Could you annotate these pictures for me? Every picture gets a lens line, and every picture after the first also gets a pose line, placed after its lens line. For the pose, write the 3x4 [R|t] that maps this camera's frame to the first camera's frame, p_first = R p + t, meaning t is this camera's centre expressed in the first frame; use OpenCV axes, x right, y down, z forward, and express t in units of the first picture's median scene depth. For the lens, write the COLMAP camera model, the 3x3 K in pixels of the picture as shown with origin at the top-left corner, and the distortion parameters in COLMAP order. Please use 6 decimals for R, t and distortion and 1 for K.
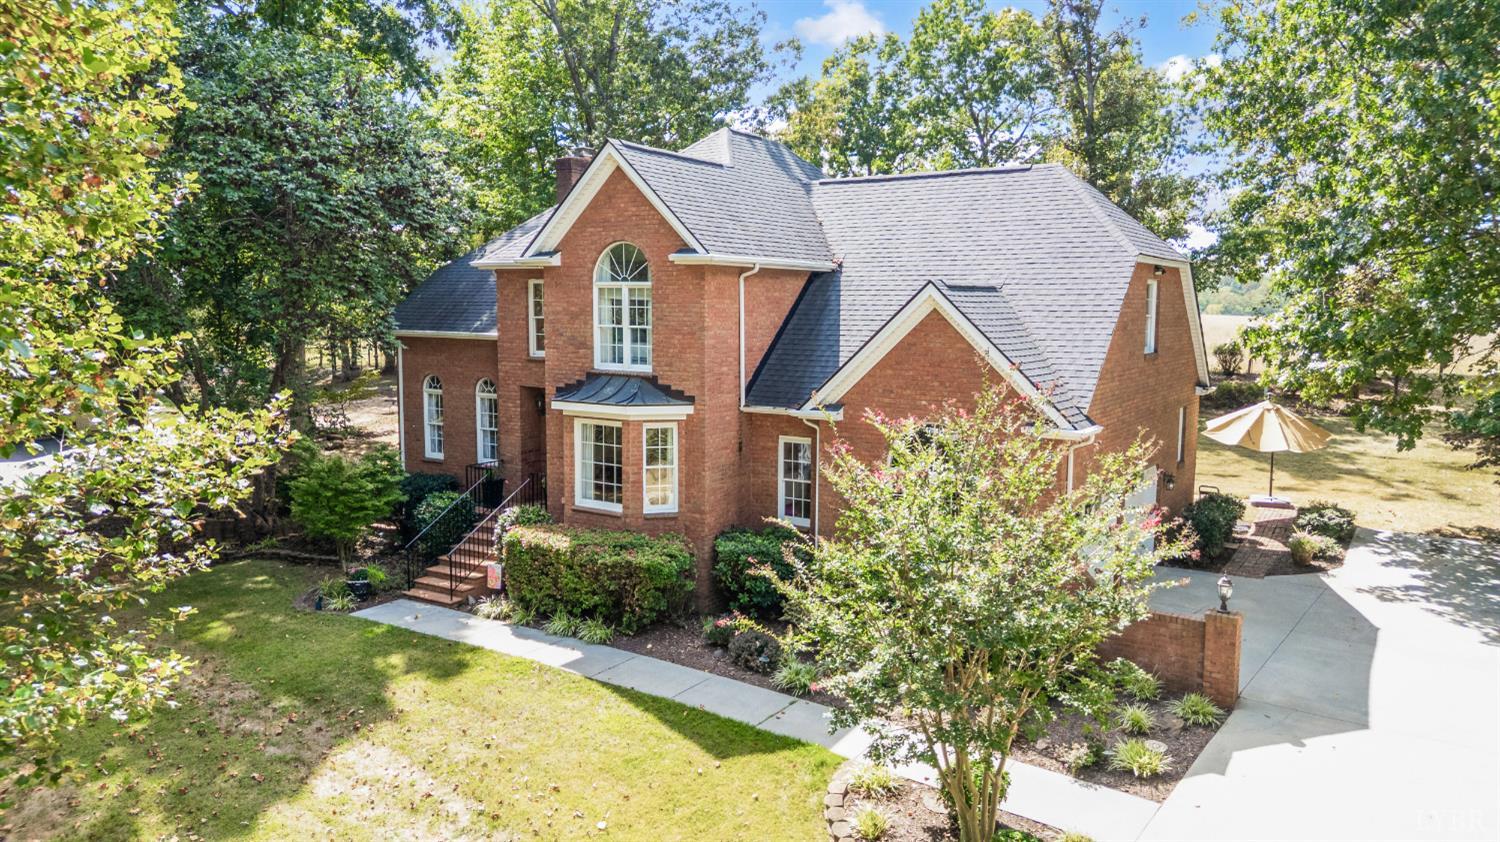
lens RADIAL K [[991.0, 0, 747.7], [0, 991.0, 422.0], [0, 0, 1]] dist [-0.005404, -0.008623]
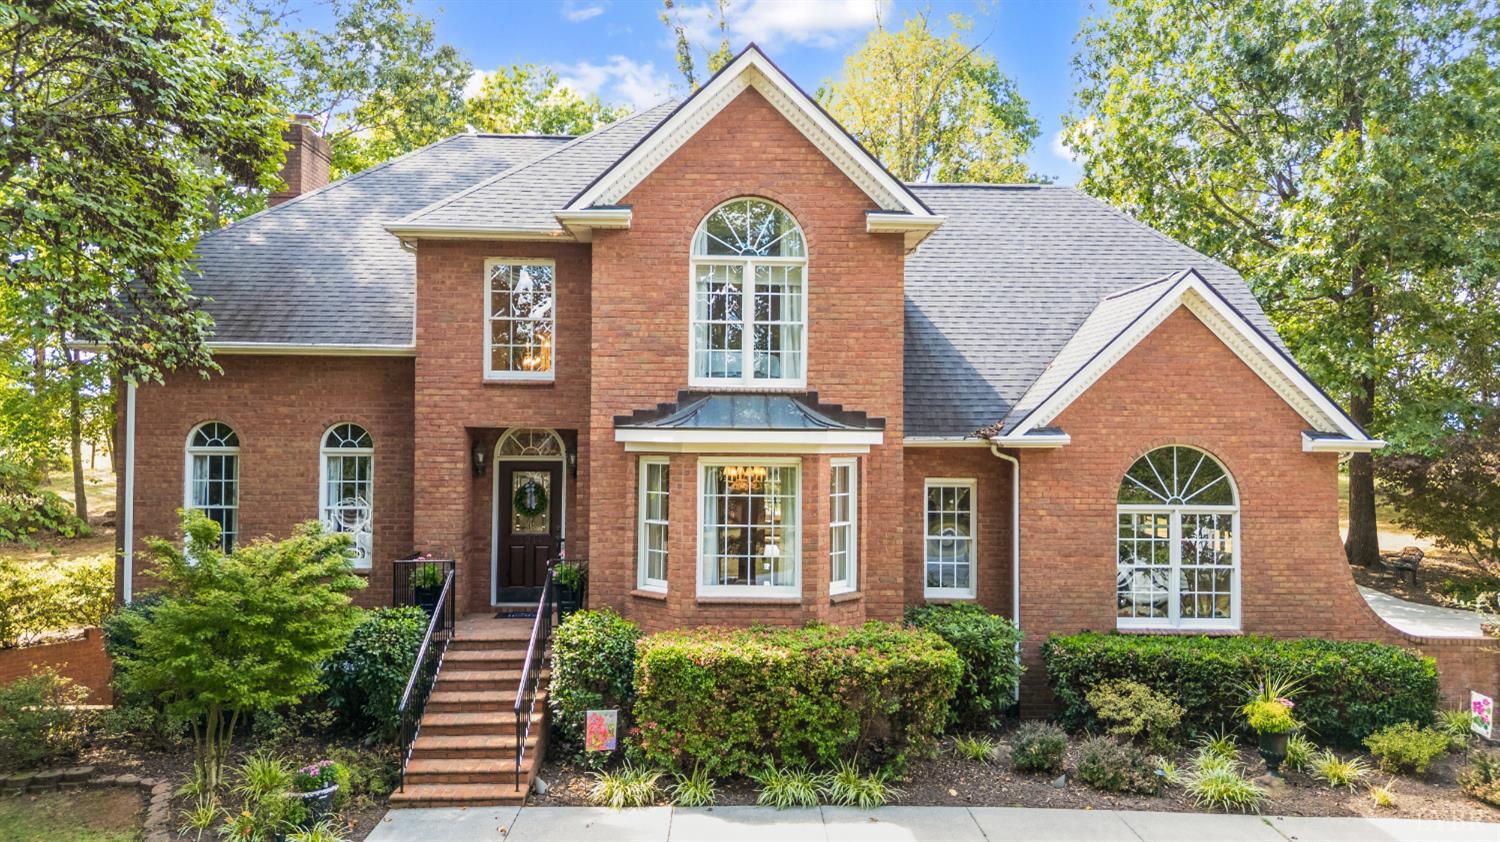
lens RADIAL K [[991.0, 0, 750.8], [0, 991.0, 423.3], [0, 0, 1]] dist [-0.005404, -0.008623]
pose [[0.830802, 0.005285, 0.556543, -0.499962], [0.059544, 0.993372, -0.098319, 0.038789], [-0.553373, 0.114822, 0.824981, 0.451305]]
